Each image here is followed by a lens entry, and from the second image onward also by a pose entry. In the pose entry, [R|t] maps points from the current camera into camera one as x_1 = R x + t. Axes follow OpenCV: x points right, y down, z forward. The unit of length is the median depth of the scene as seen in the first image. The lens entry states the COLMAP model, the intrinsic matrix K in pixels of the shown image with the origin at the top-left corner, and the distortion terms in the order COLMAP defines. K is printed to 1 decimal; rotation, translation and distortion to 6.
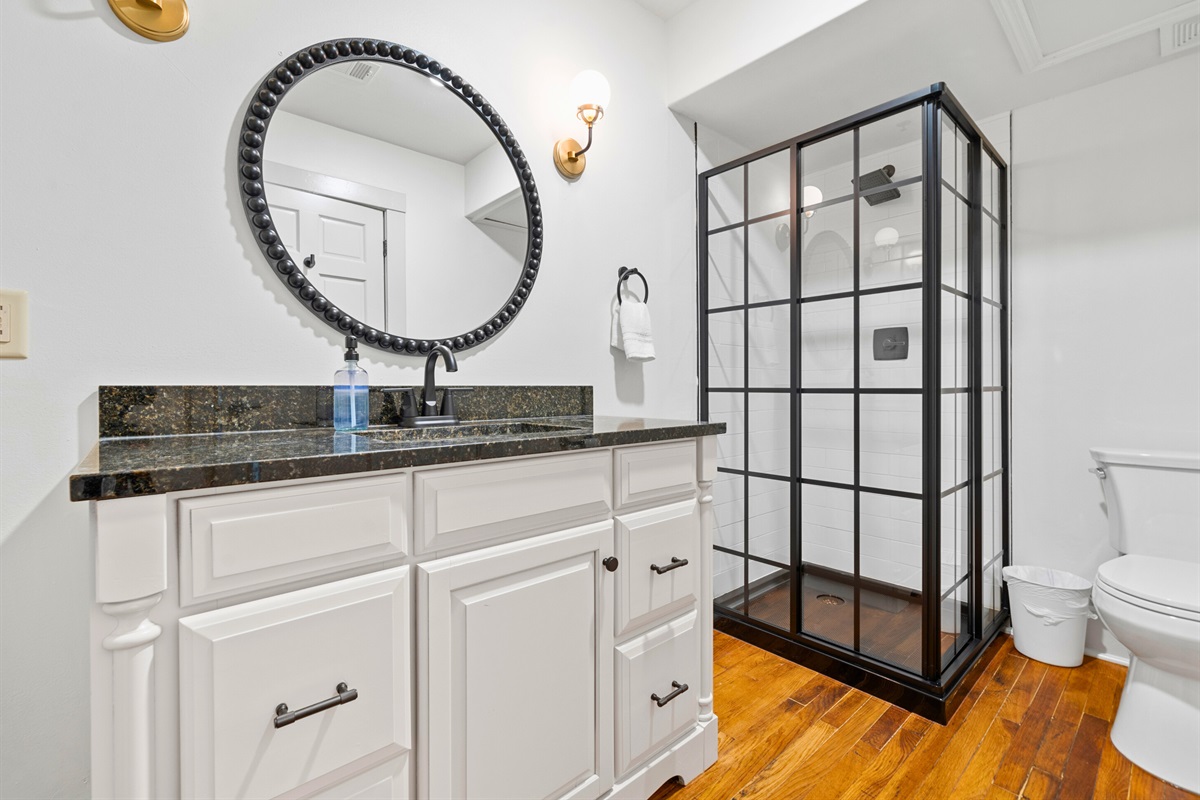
lens RADIAL K [[525.0, 0, 600.6], [0, 525.0, 395.8], [0, 0, 1]] dist [0.002301, -0.001331]
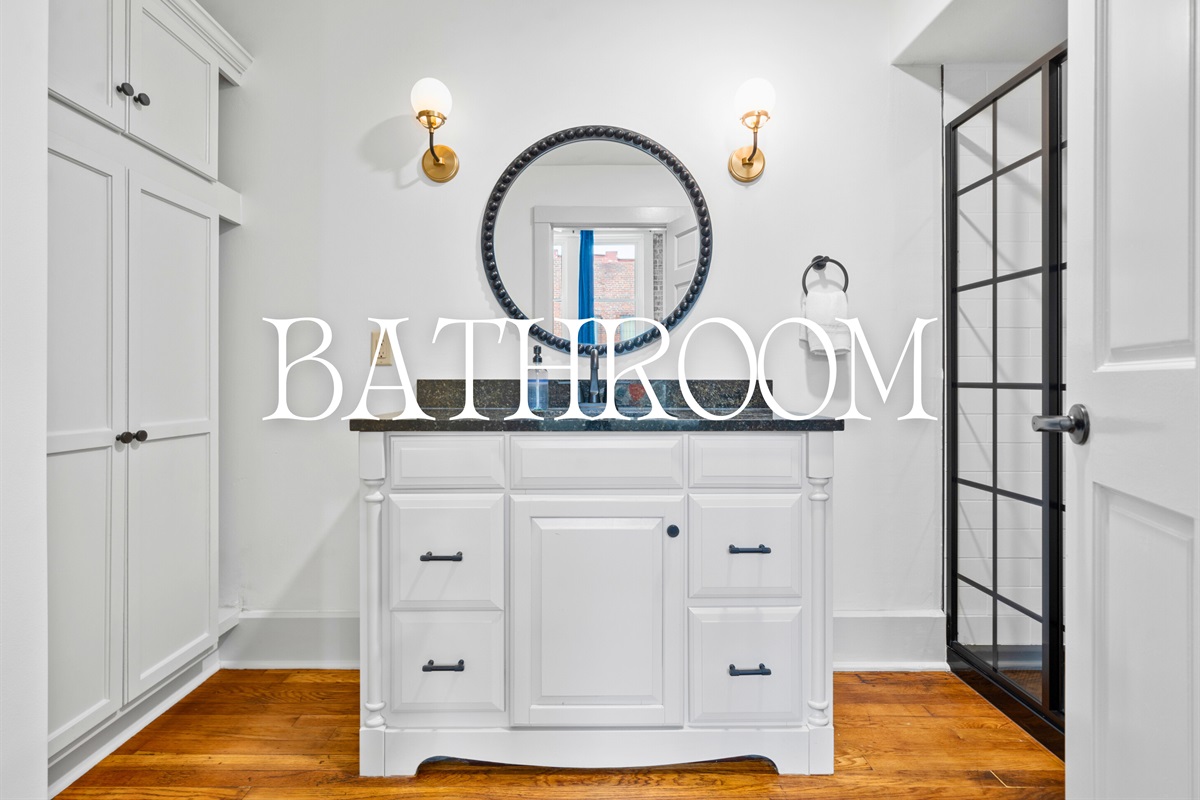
lens RADIAL K [[567.5, 0, 599.1], [0, 567.5, 389.3], [0, 0, 1]] dist [-0.000065, -0.000026]
pose [[0.749707, 0.012338, -0.661654, 0.508188], [-0.013279, 0.999905, 0.003598, -0.000194], [0.661636, 0.006089, 0.749800, -0.047156]]
